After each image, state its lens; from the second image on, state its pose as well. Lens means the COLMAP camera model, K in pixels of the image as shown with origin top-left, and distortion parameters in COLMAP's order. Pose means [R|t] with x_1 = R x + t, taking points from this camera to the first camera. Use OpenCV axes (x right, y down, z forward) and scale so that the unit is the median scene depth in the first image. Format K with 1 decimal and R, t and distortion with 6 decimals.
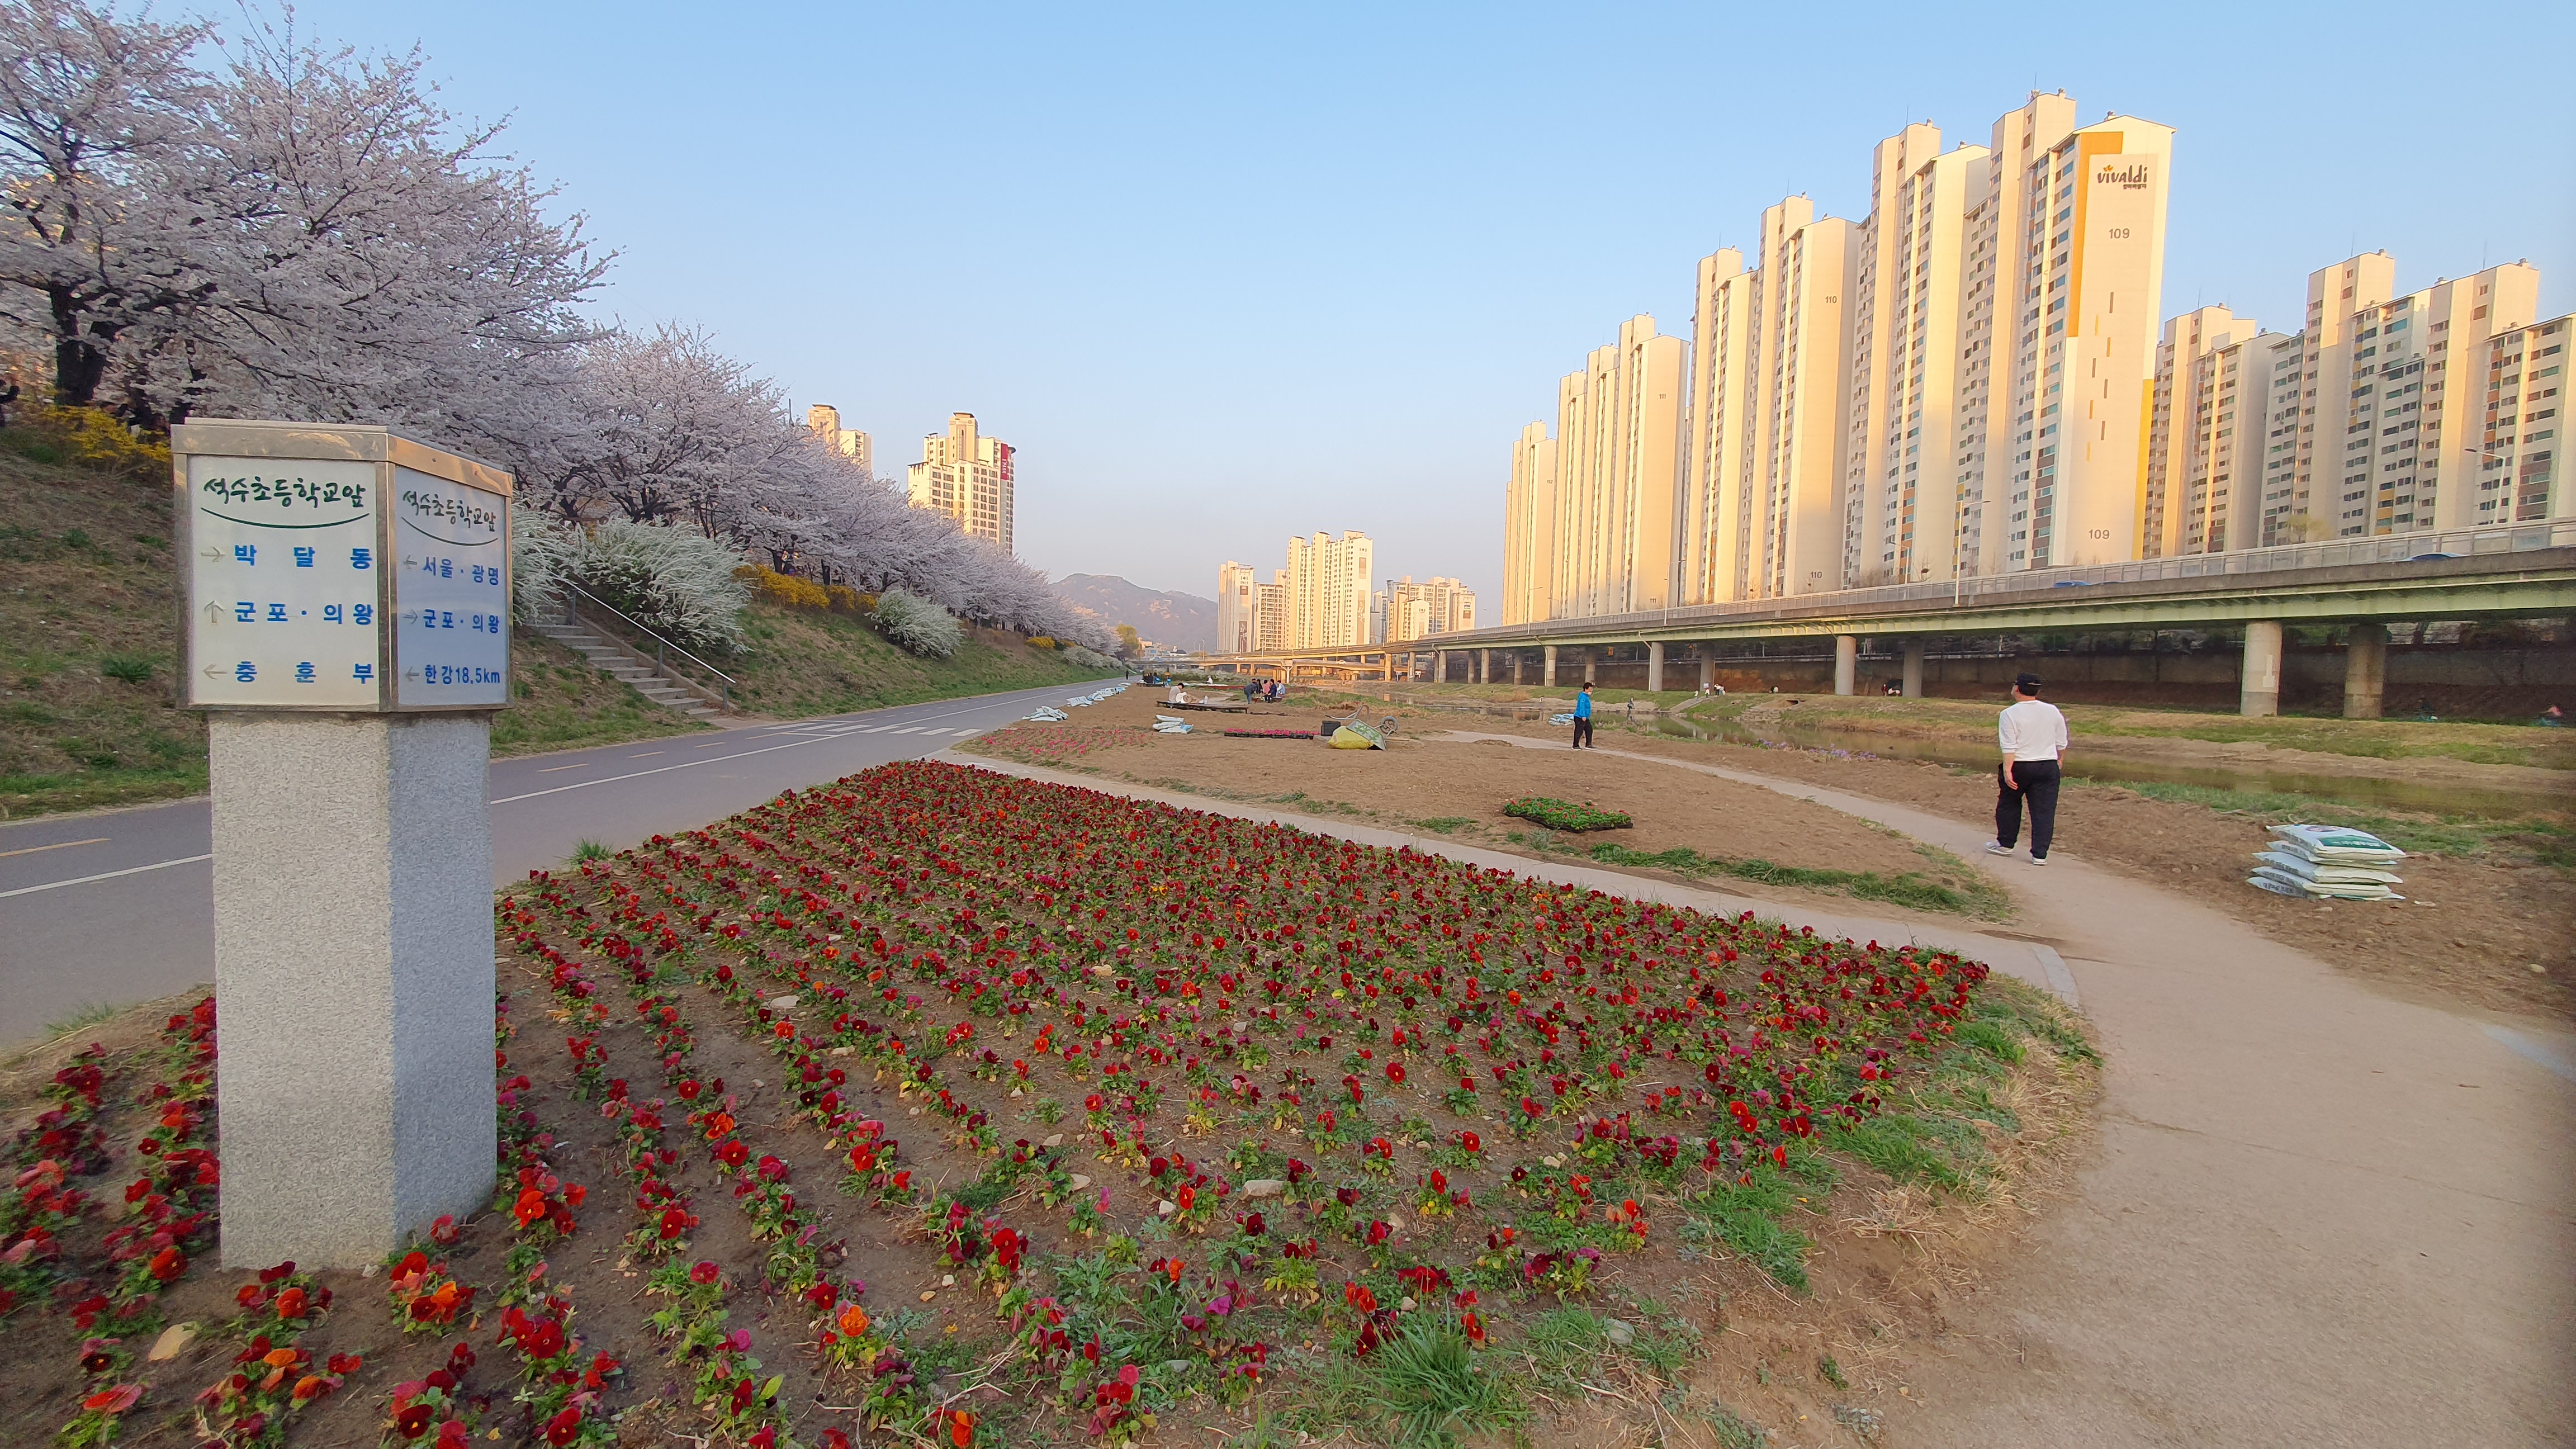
lens RADIAL K [[1039.3, 0, 1270.1], [0, 1039.3, 710.9], [0, 0, 1]] dist [0.014013, -0.000080]
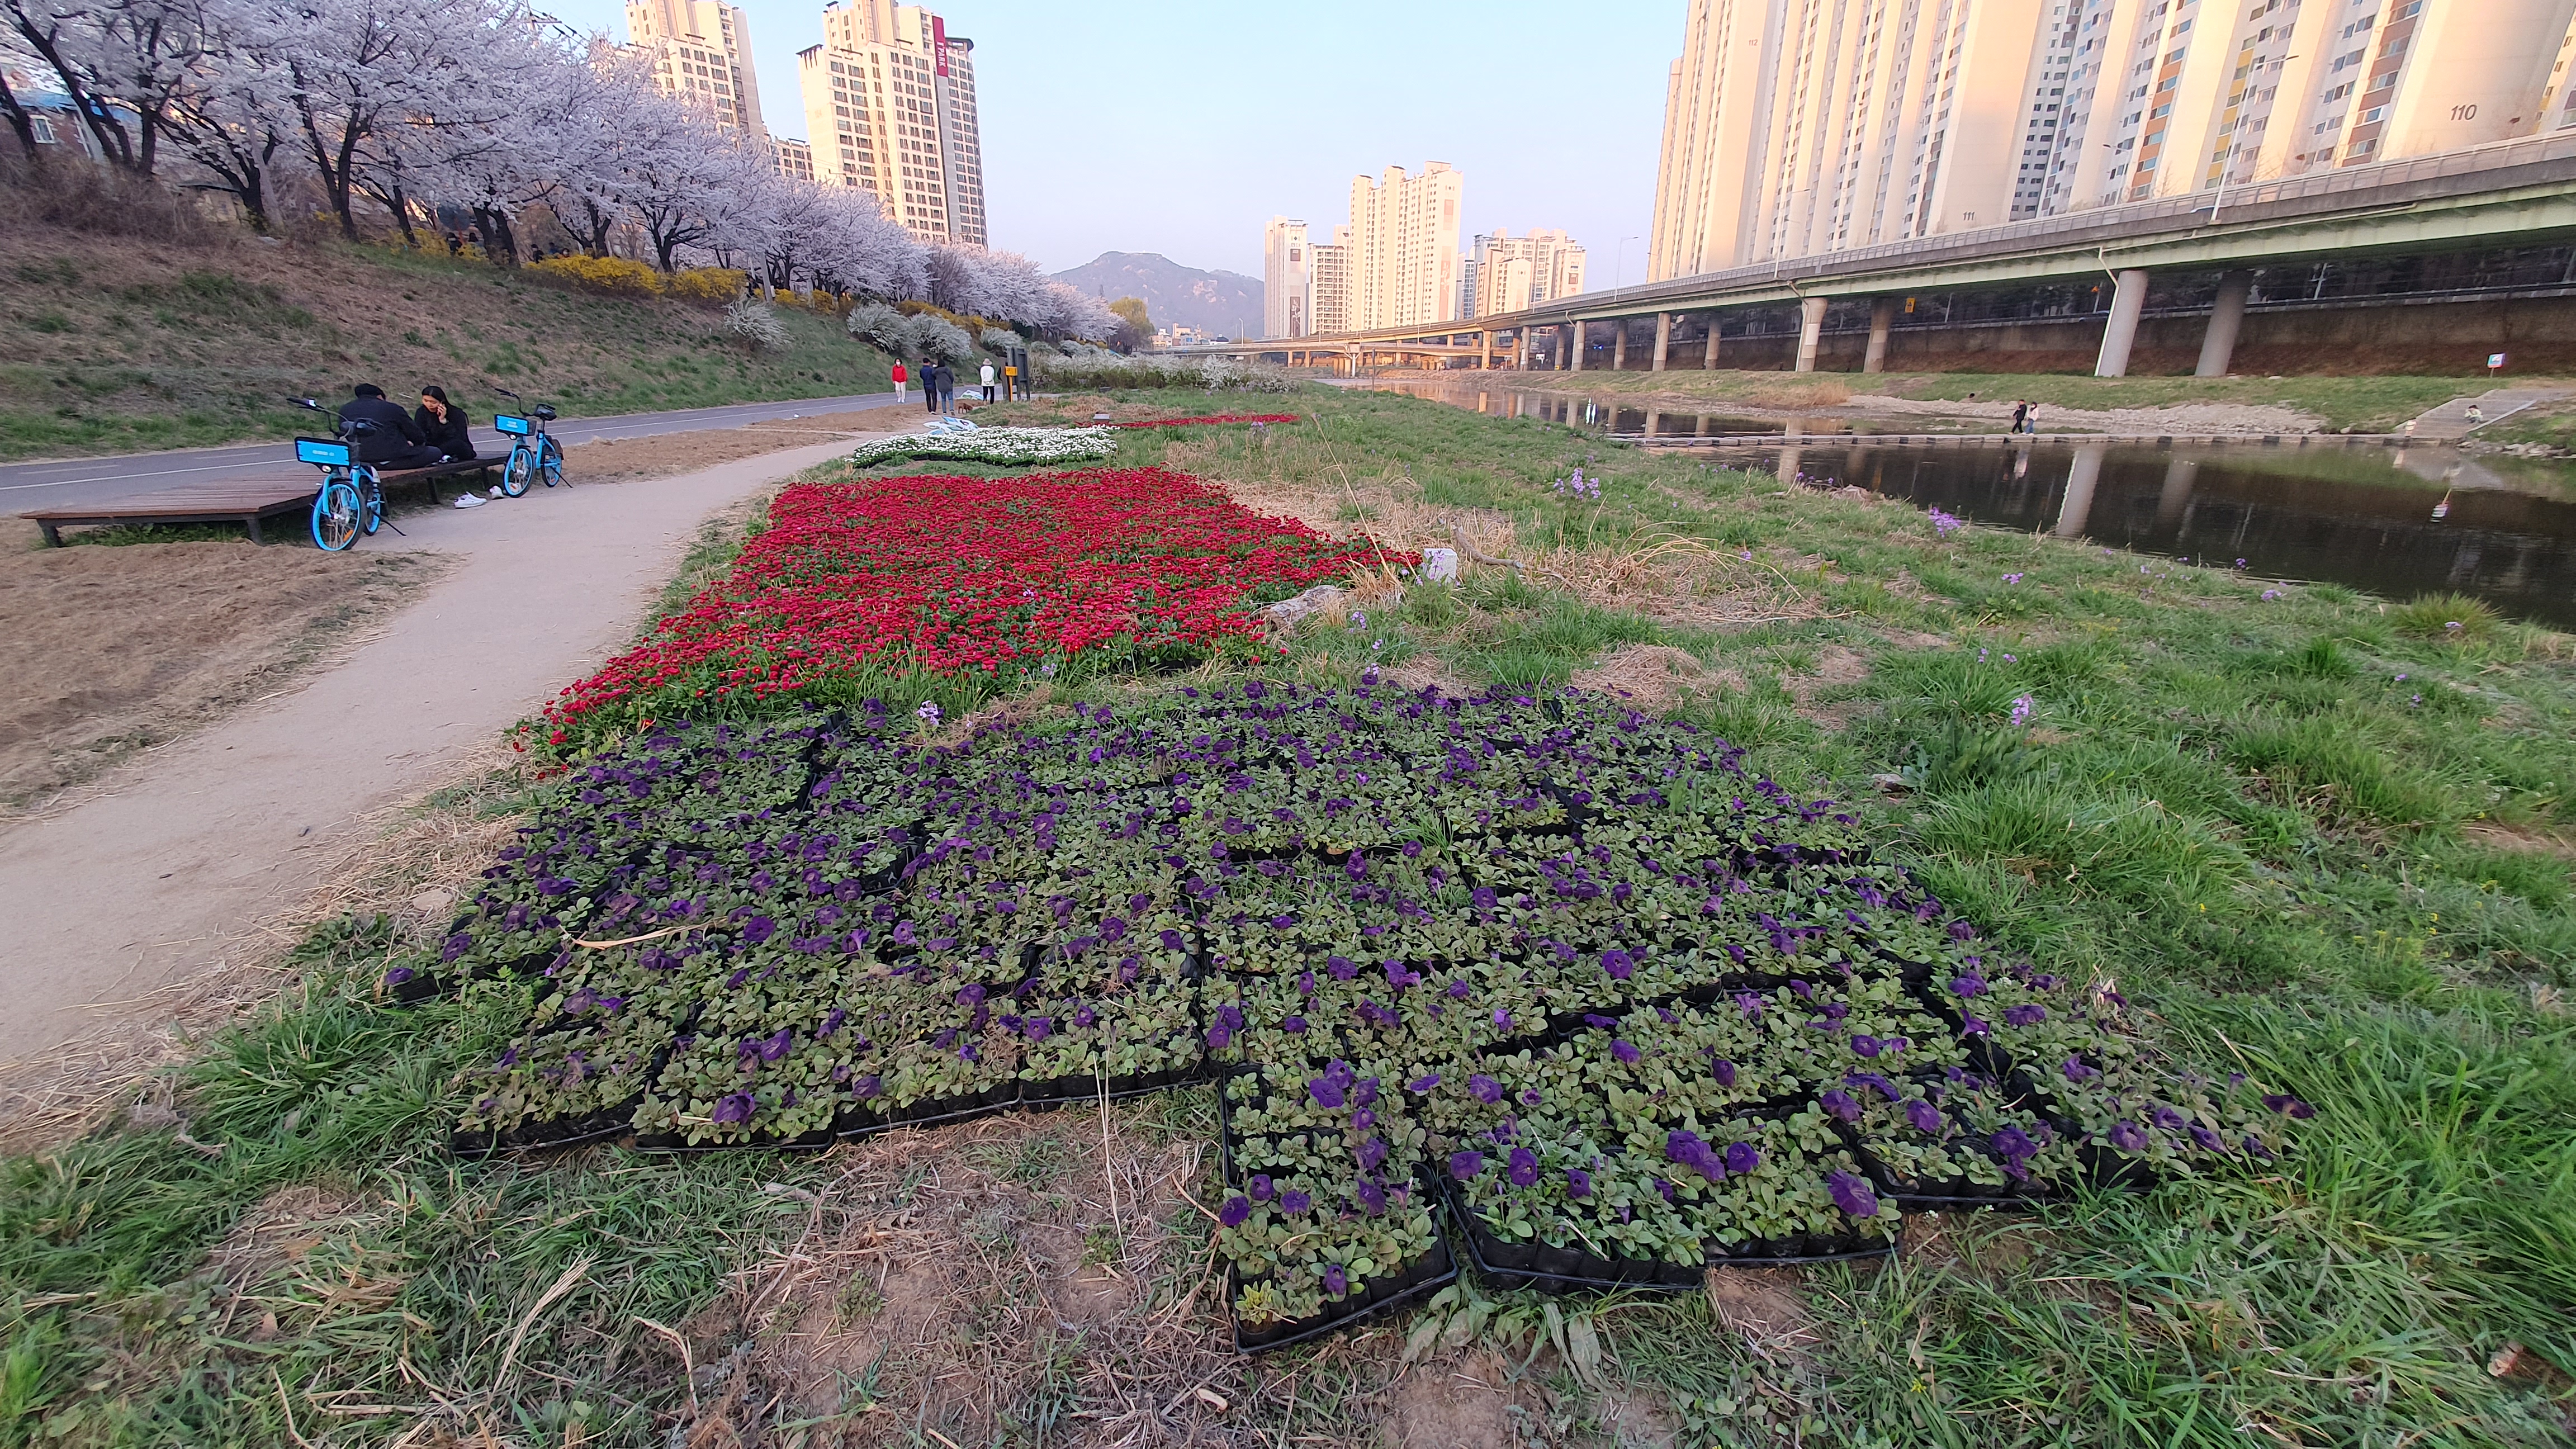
lens RADIAL K [[1039.3, 0, 1279.0], [0, 1039.3, 723.3], [0, 0, 1]] dist [0.014013, -0.000080]
pose [[0.998709, -0.012278, -0.049286, -0.003076], [0.026118, 0.956368, 0.290995, -0.005532], [0.043563, -0.291907, 0.955454, 0.148346]]
